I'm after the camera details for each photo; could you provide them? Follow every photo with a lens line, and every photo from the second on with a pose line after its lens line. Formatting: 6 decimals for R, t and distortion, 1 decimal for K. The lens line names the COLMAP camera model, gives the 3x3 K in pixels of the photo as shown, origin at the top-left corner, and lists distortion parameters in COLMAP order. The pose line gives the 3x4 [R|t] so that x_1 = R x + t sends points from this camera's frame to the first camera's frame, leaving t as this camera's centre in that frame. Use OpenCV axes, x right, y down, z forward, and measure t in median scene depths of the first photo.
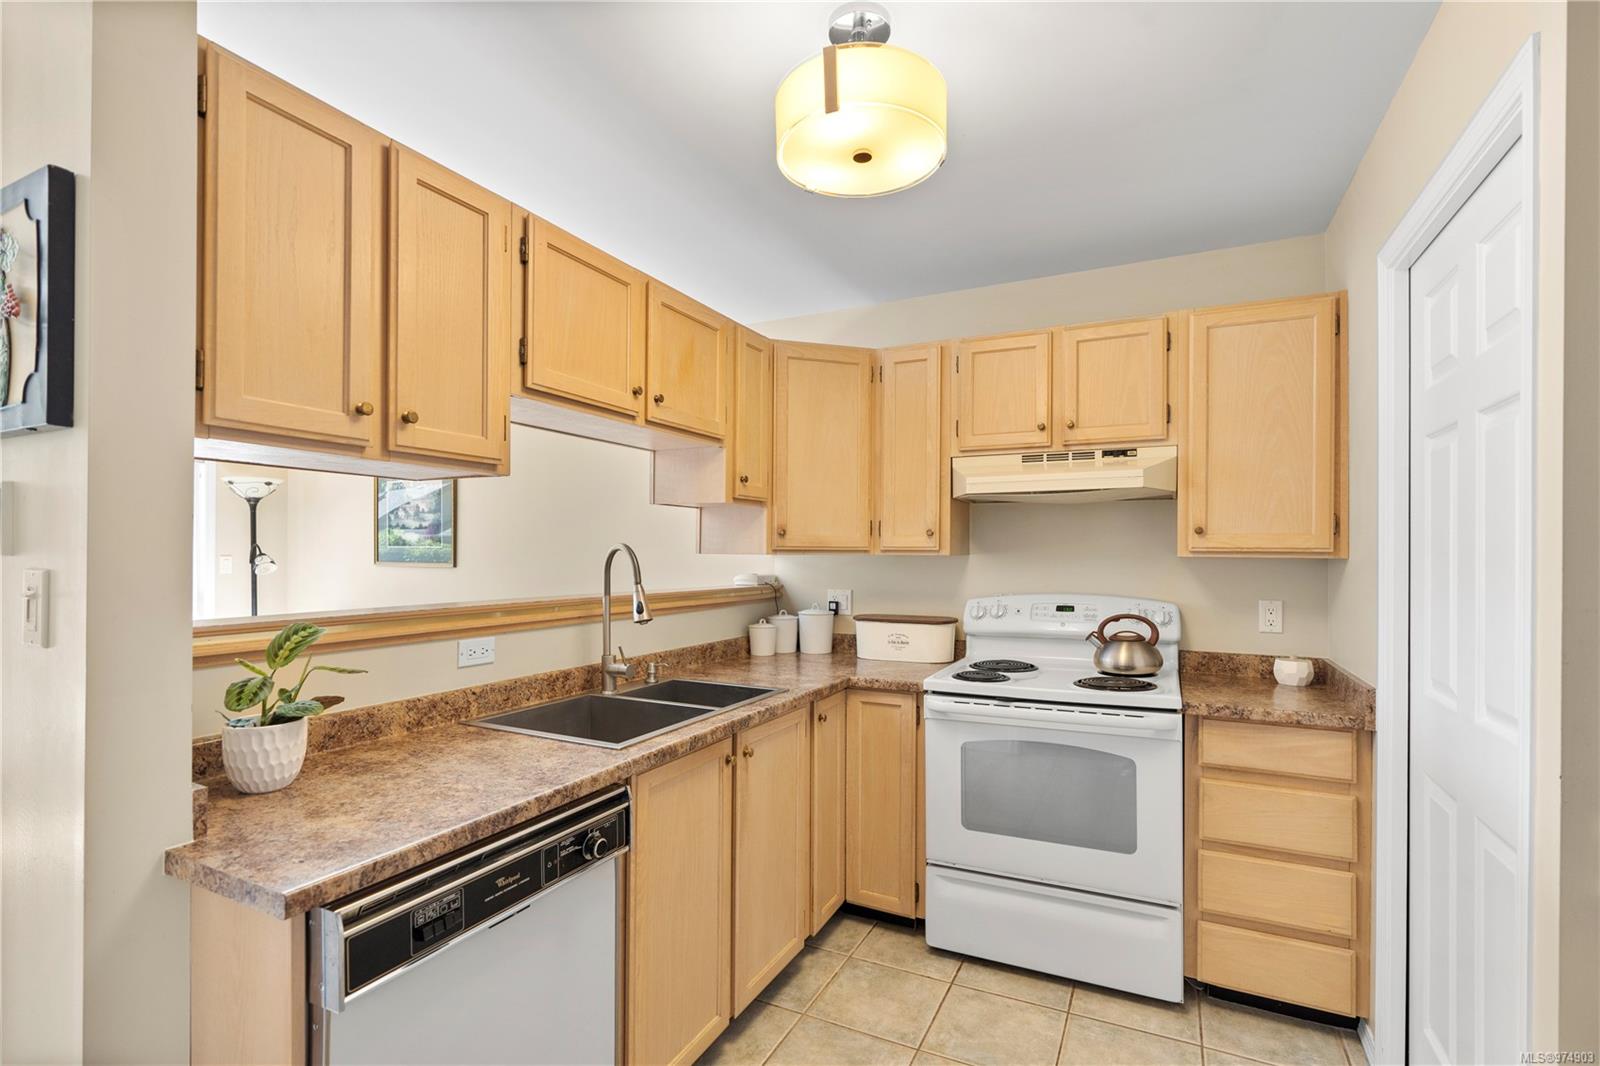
lens RADIAL K [[731.5, 0, 800.8], [0, 731.5, 550.9], [0, 0, 1]] dist [-0.005728, 0.003684]
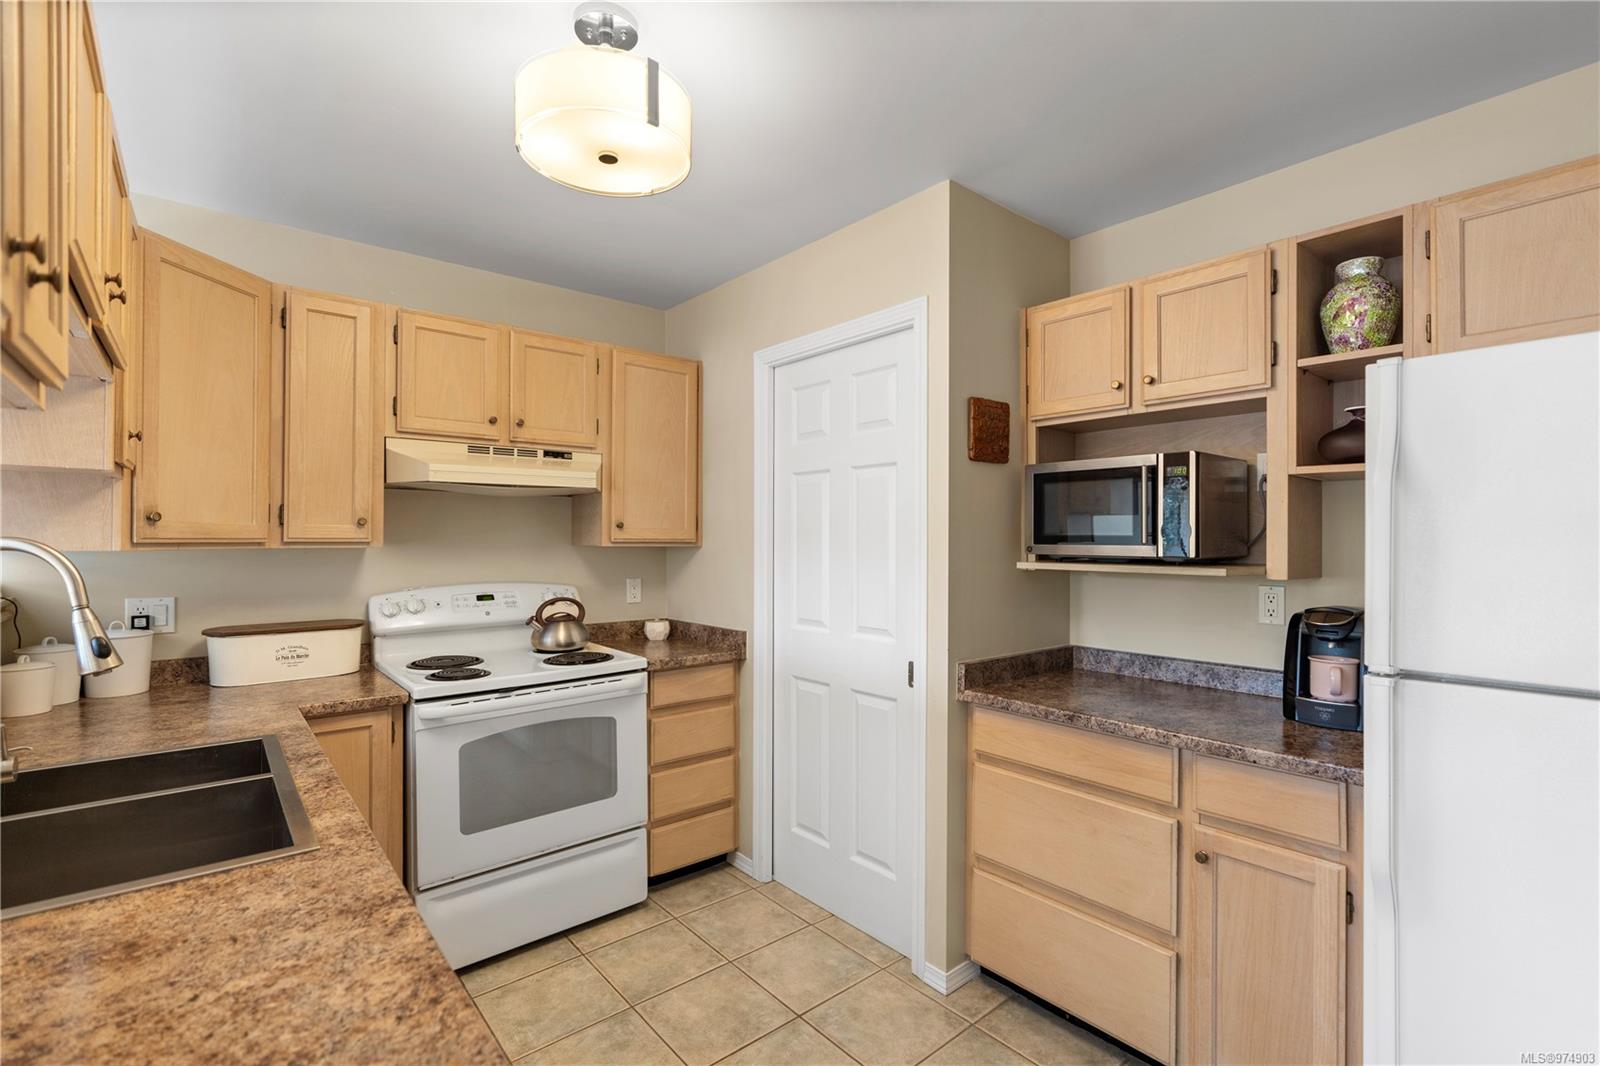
lens RADIAL K [[731.5, 0, 784.0], [0, 731.5, 538.4], [0, 0, 1]] dist [-0.005728, 0.003684]
pose [[0.410579, -0.004151, 0.911815, -0.510180], [-0.001930, 0.999983, 0.005421, -0.013764], [-0.911823, -0.003986, 0.410565, 0.250793]]
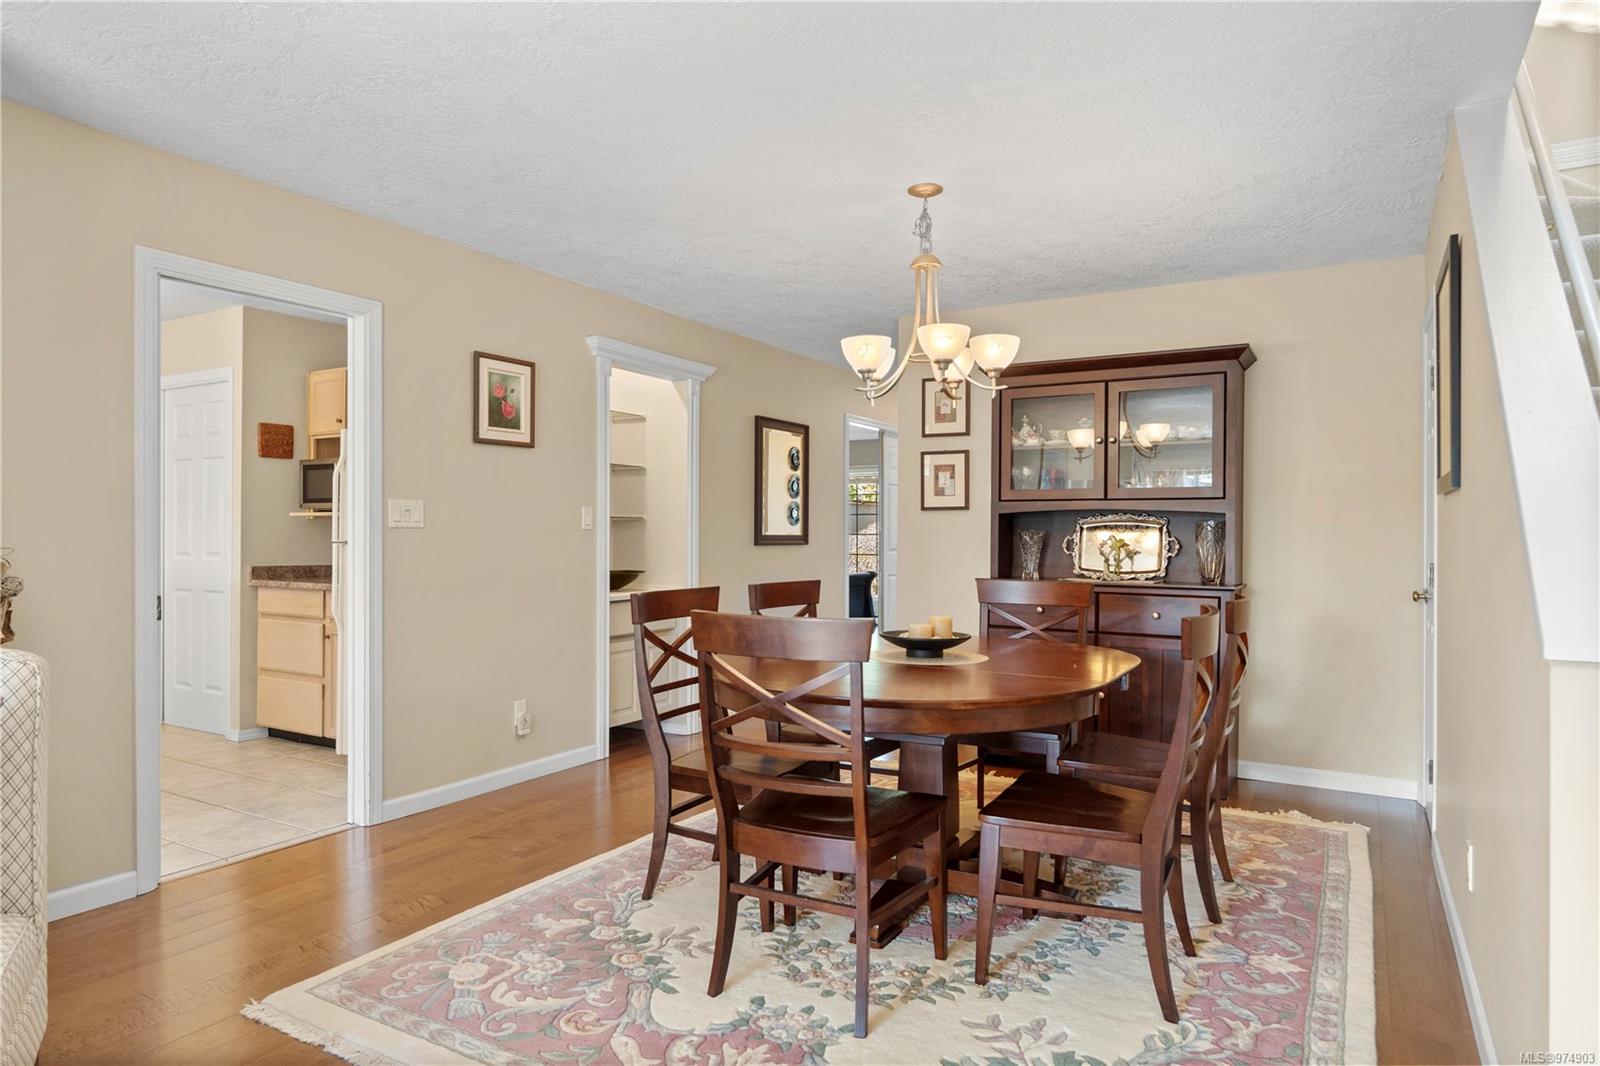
lens RADIAL K [[958.4, 0, 805.4], [0, 958.4, 537.5], [0, 0, 1]] dist [0.021379, 0.000483]
pose [[0.067366, 0.000195, 0.997728, -1.845932], [-0.007150, 0.999974, 0.000287, 0.078352], [-0.997703, -0.007153, 0.067366, -1.119504]]
